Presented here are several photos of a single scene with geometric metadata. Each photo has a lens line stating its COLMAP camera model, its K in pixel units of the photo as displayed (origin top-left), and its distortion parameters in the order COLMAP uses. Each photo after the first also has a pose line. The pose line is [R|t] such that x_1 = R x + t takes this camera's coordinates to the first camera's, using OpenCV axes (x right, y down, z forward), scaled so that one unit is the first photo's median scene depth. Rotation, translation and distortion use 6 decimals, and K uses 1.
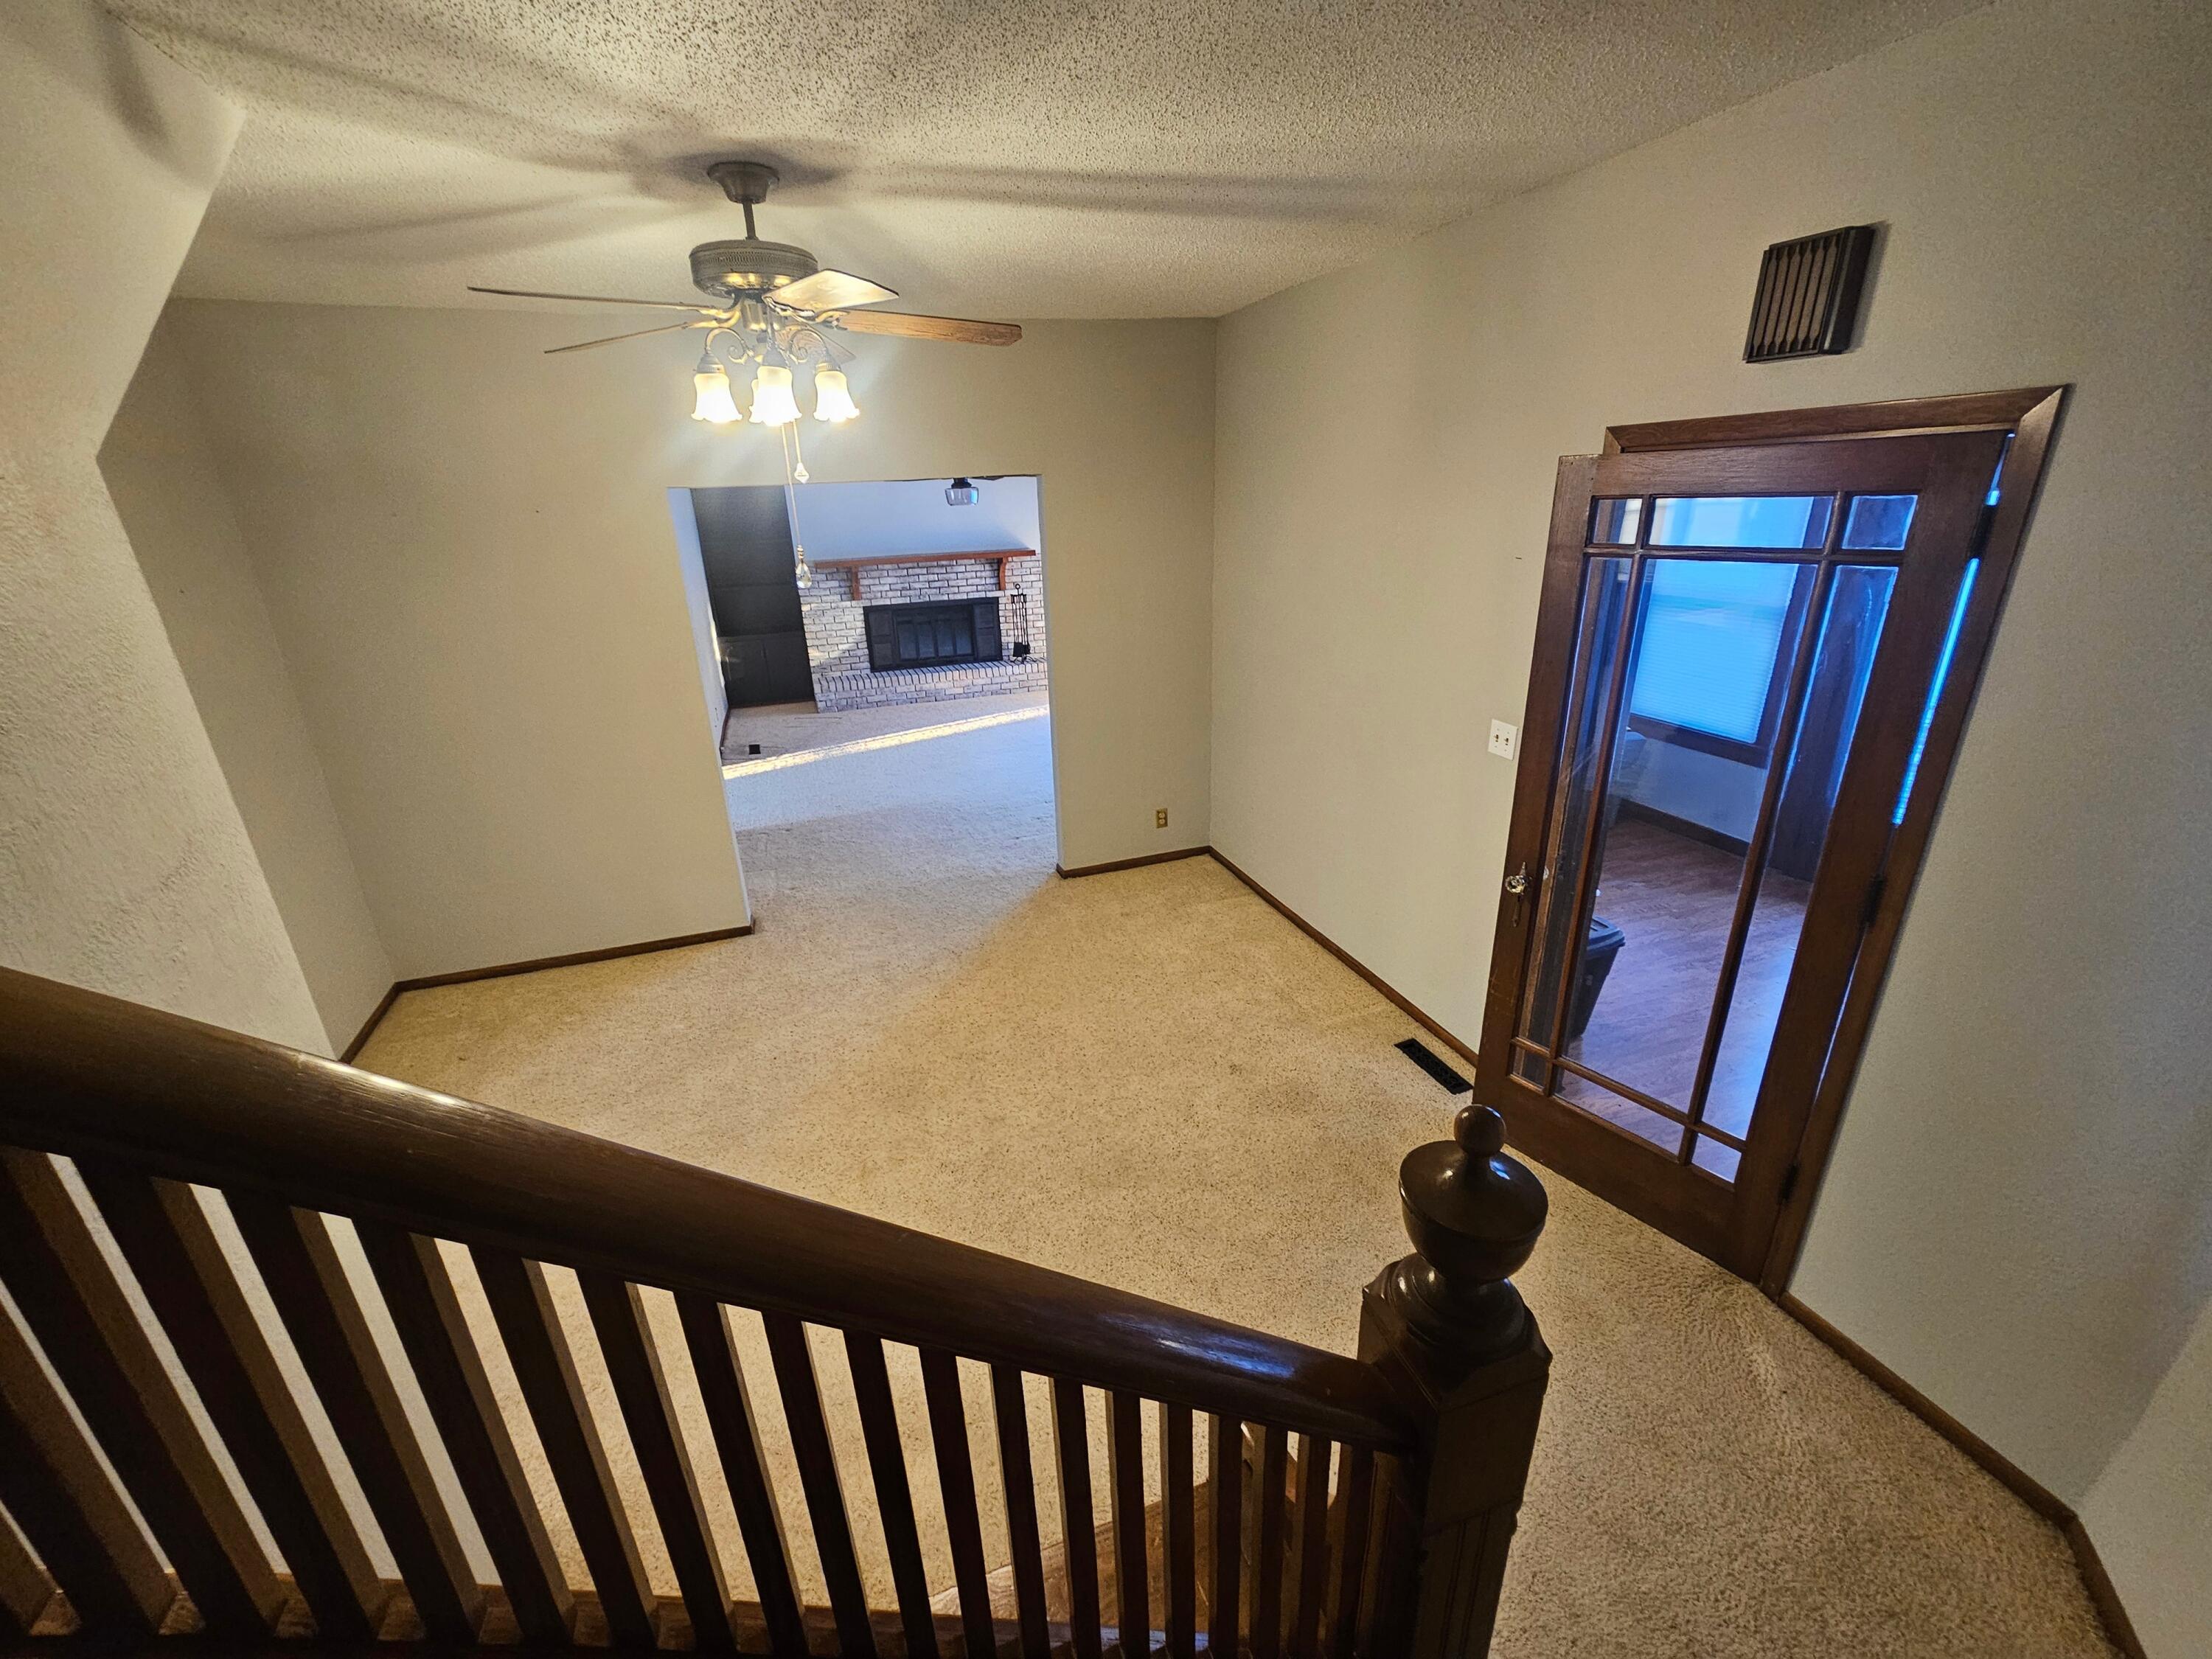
lens RADIAL K [[908.2, 0, 1104.2], [0, 908.2, 832.1], [0, 0, 1]] dist [-0.001046, 0.000952]
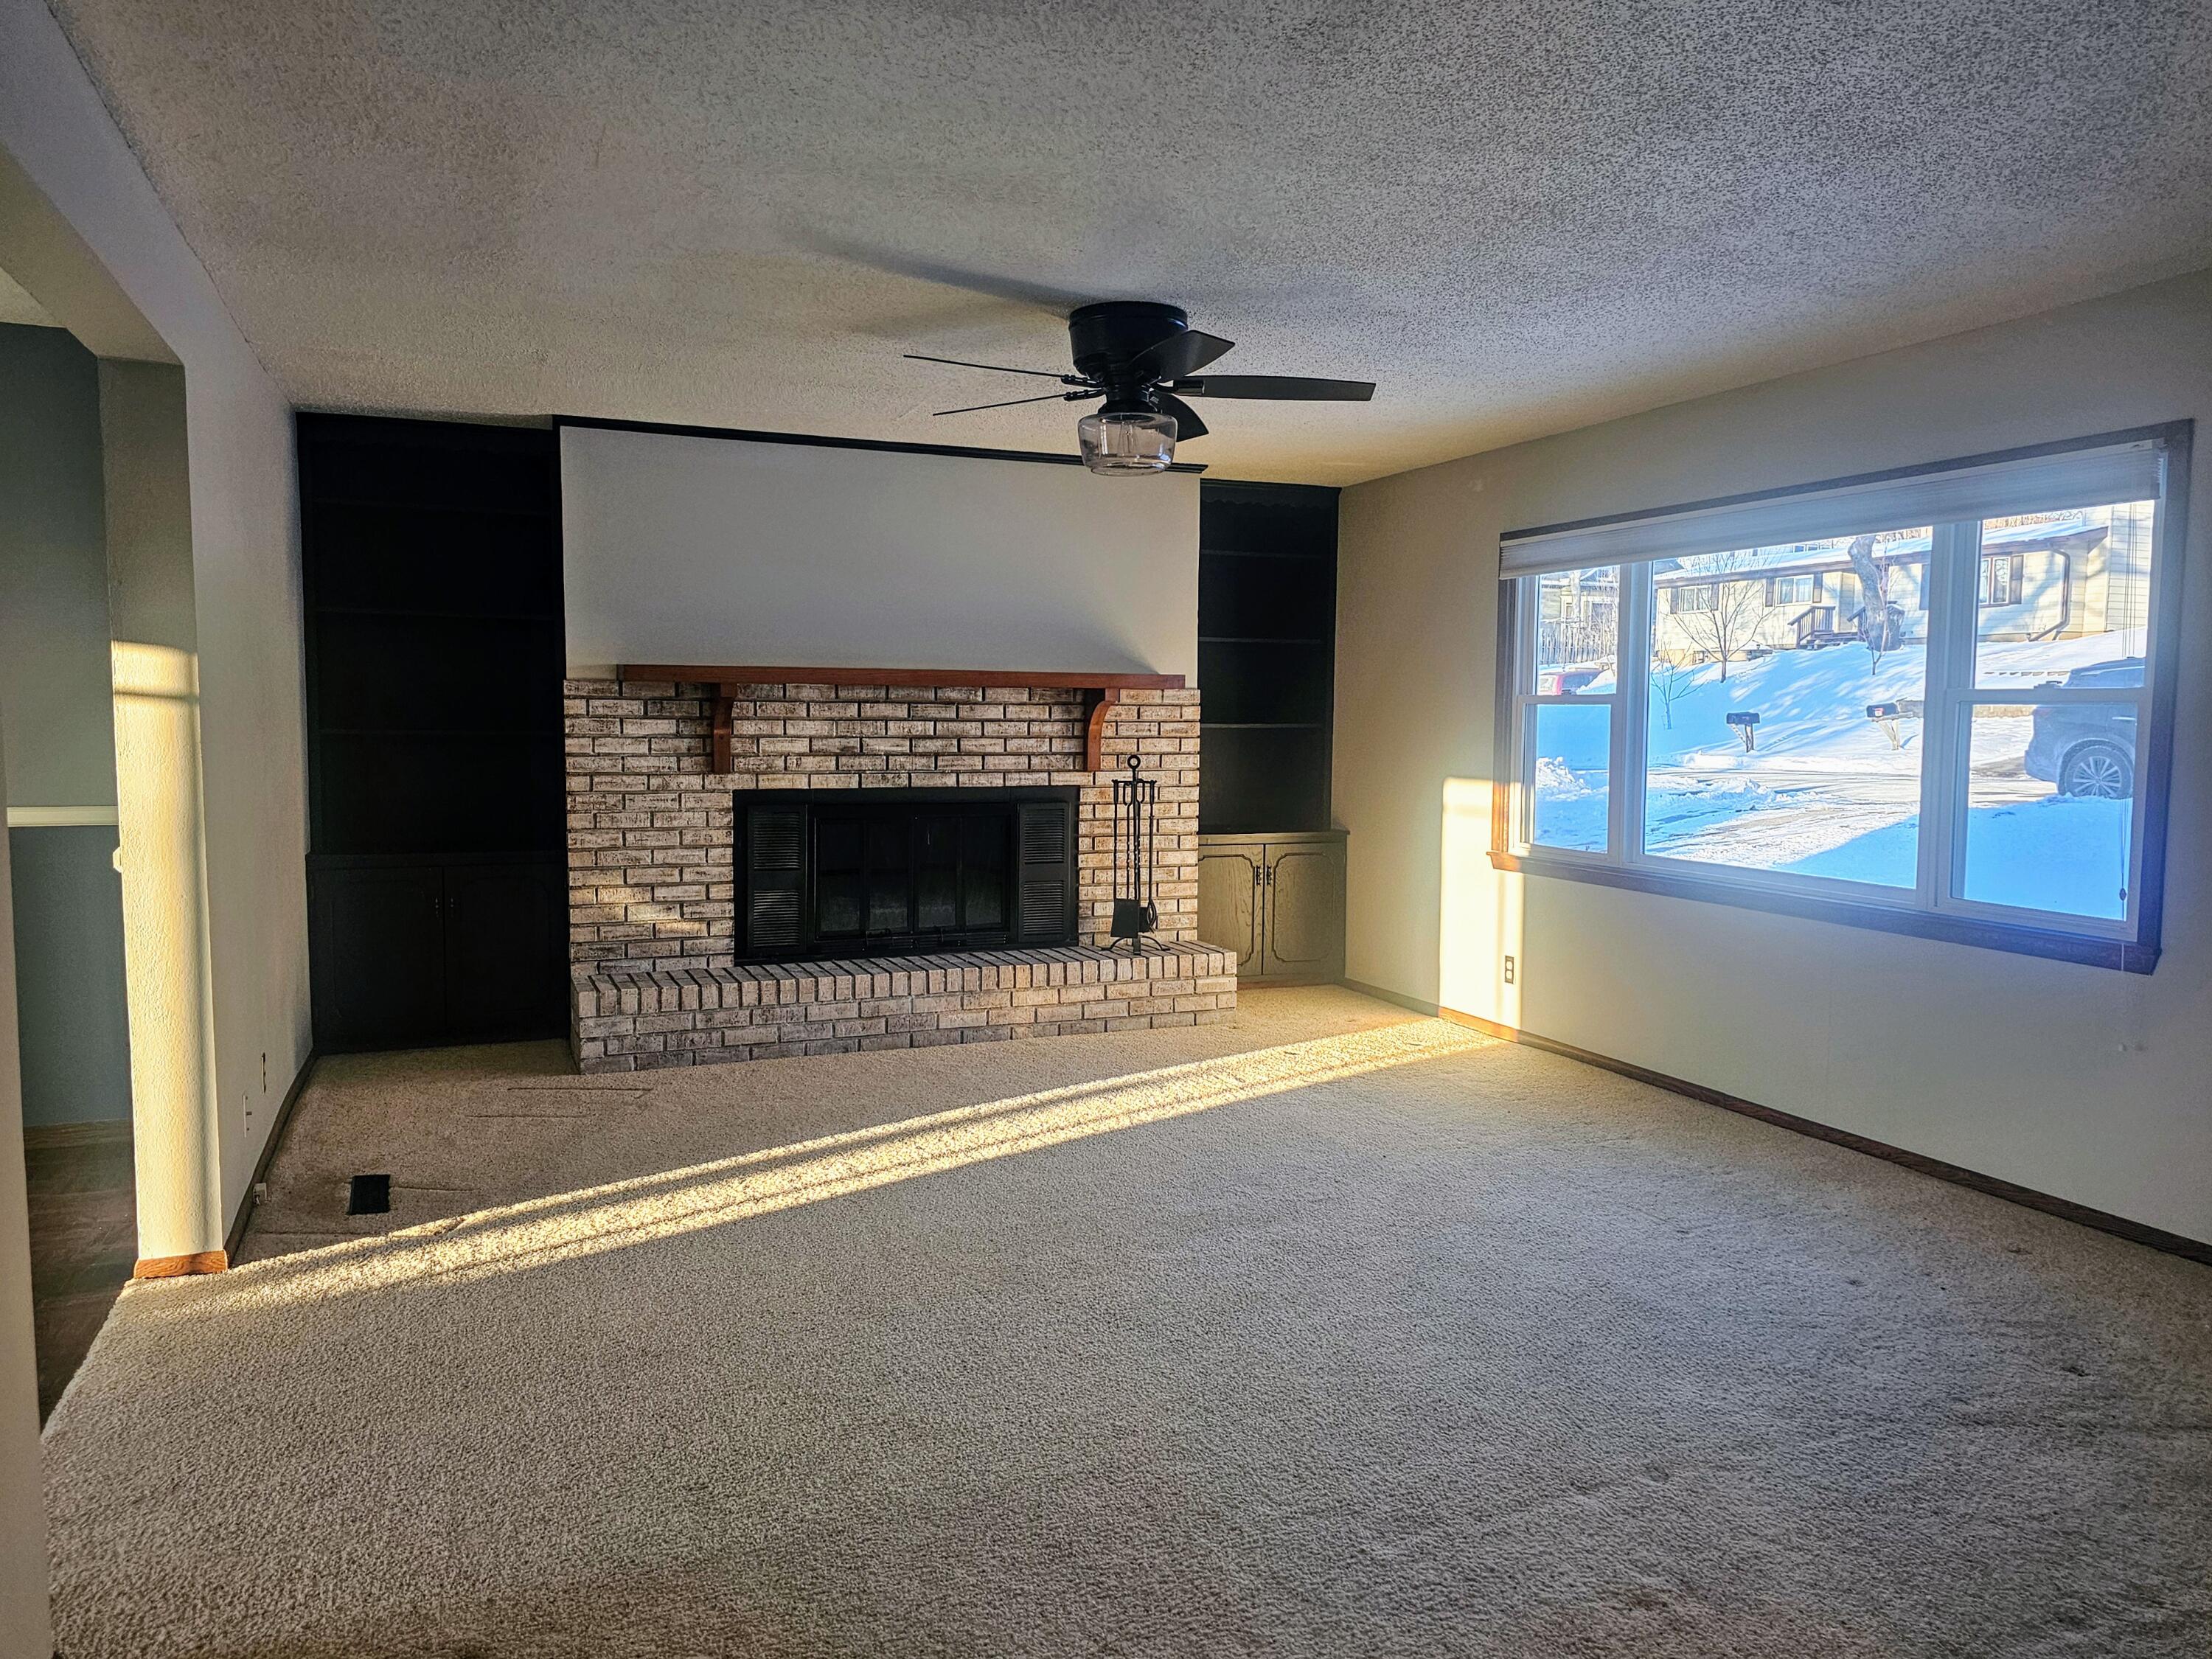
lens RADIAL K [[1547.3, 0, 1113.5], [0, 1547.3, 838.6], [0, 0, 1]] dist [0.069688, -0.009062]
pose [[0.997278, 0.037787, 0.063309, -0.149887], [-0.018857, 0.960845, -0.276443, -0.055331], [-0.071276, 0.274497, 0.958943, 0.380624]]
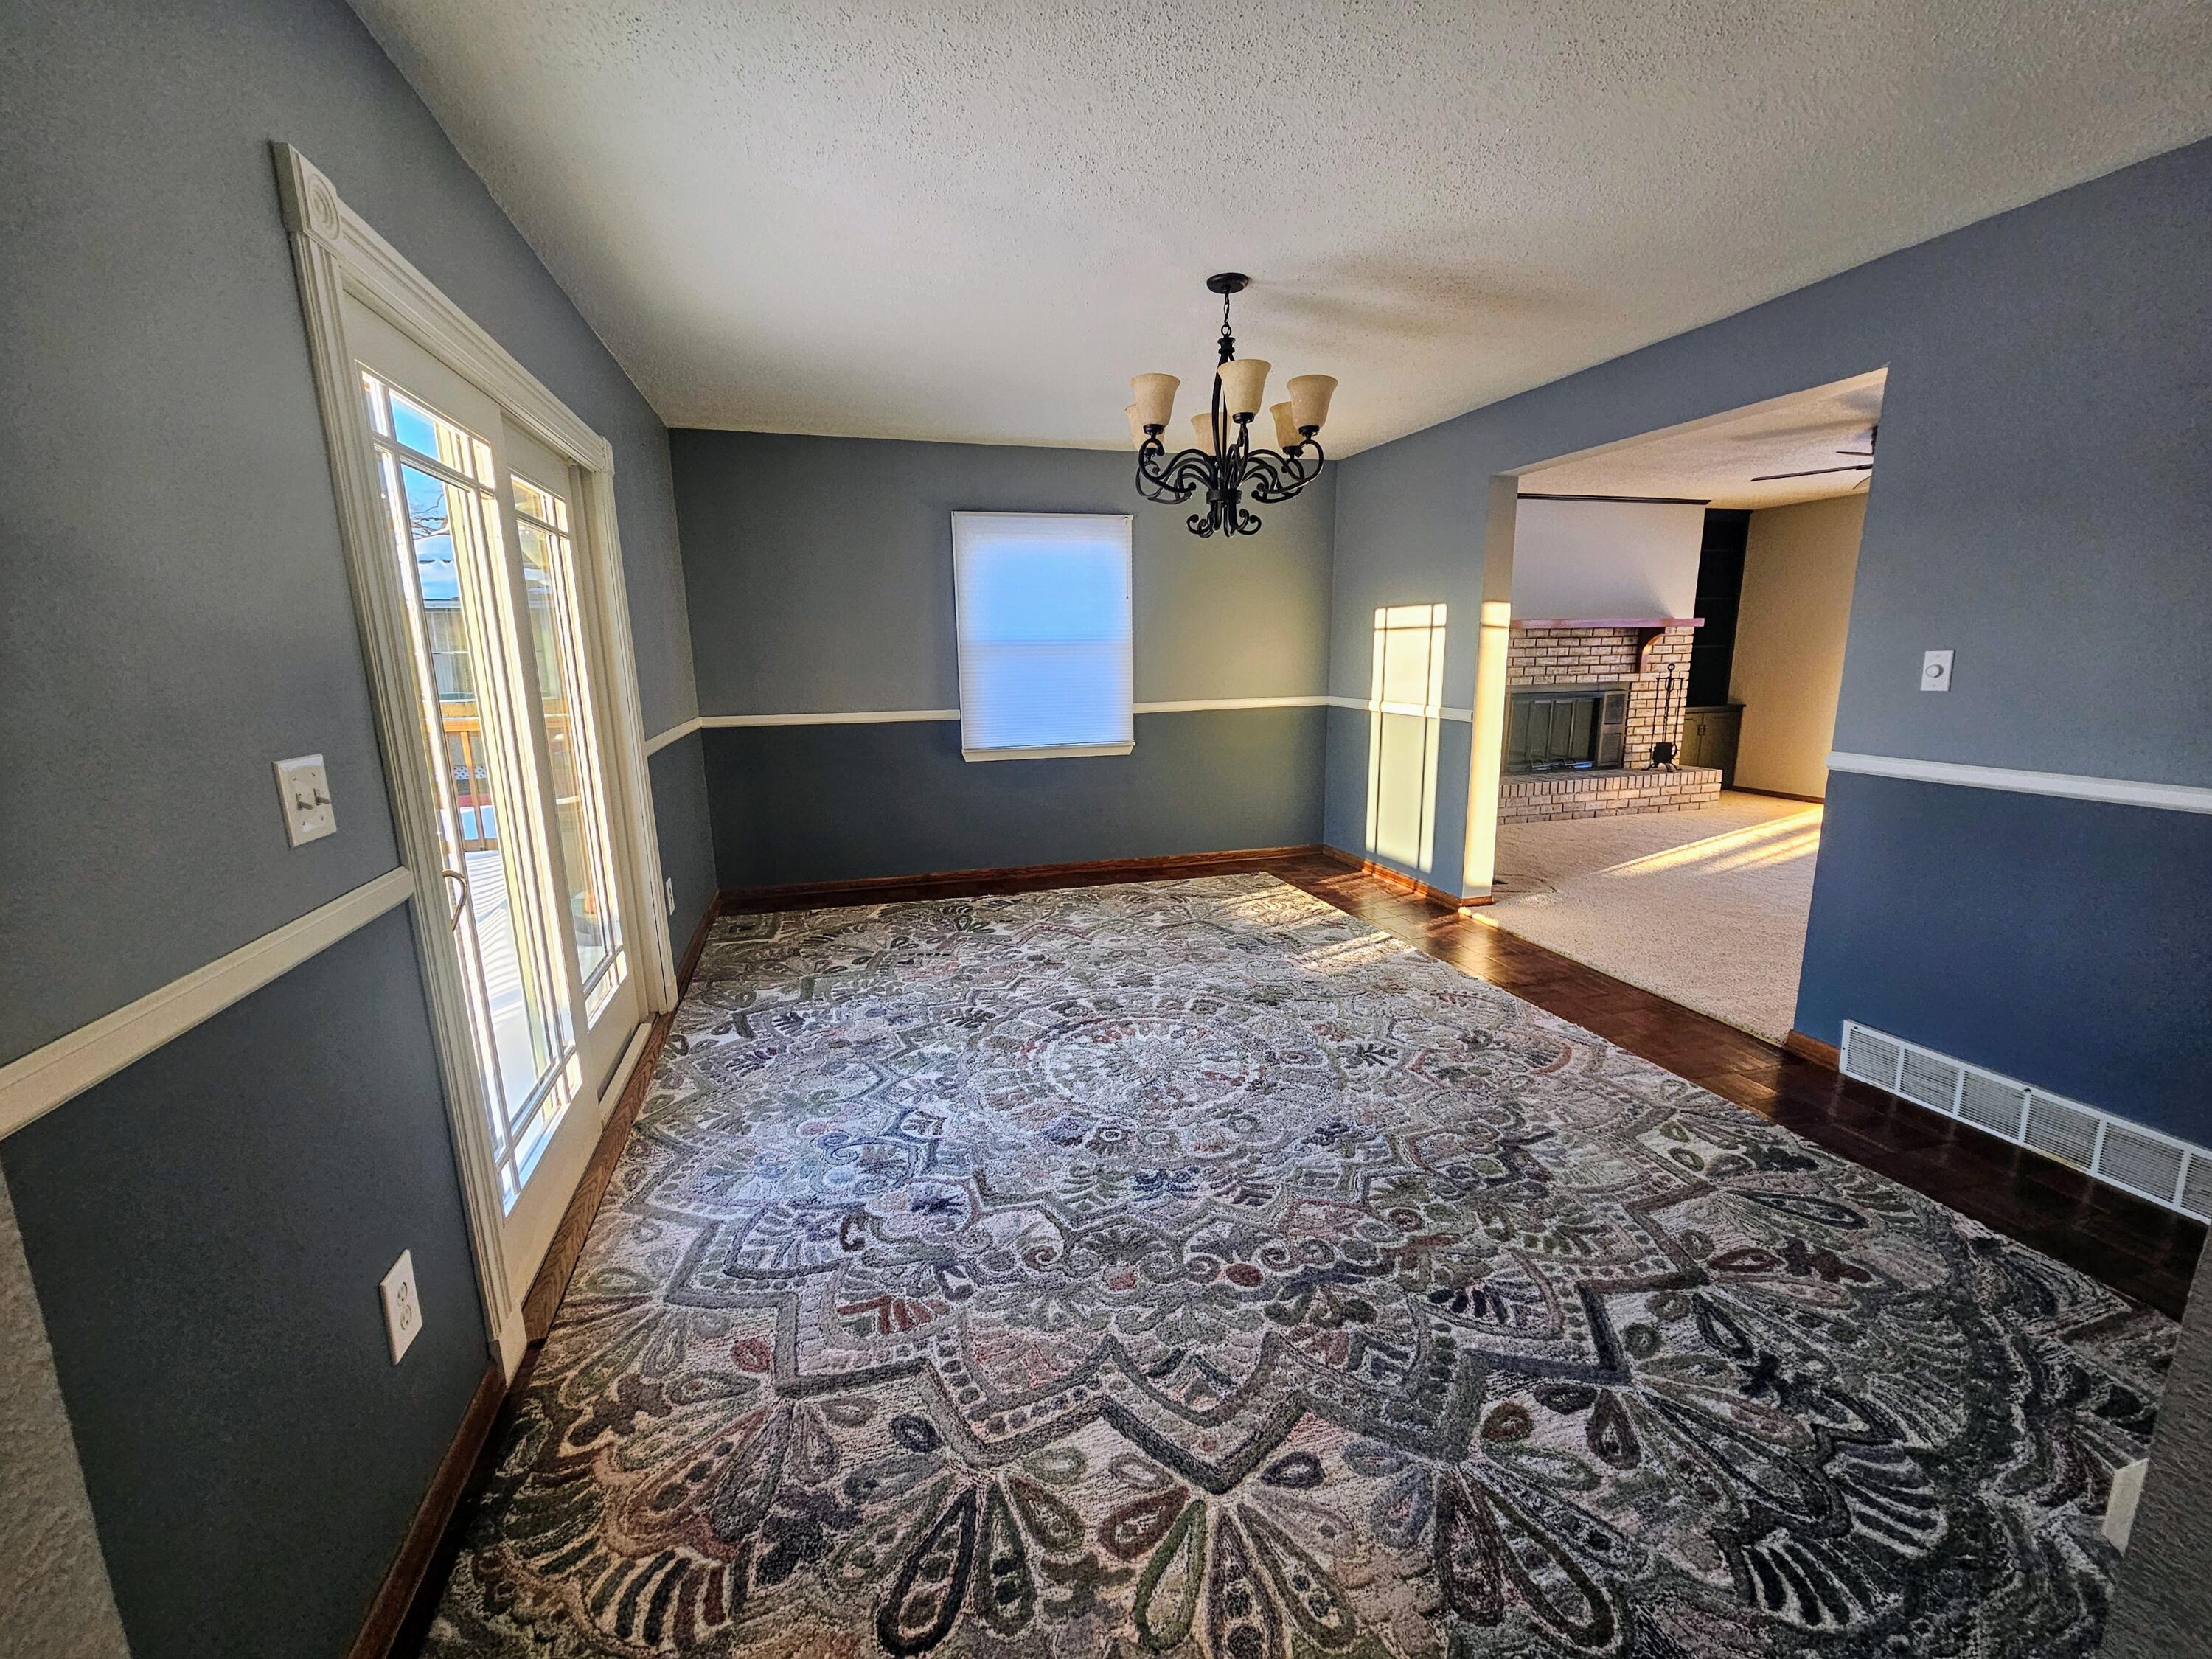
lens RADIAL K [[908.2, 0, 1108.2], [0, 908.2, 836.8], [0, 0, 1]] dist [-0.001046, 0.000952]
pose [[0.998442, 0.029249, -0.047526, -0.521329], [-0.036411, 0.986830, -0.157609, -0.007125], [0.042290, 0.159094, 0.986357, 0.298117]]
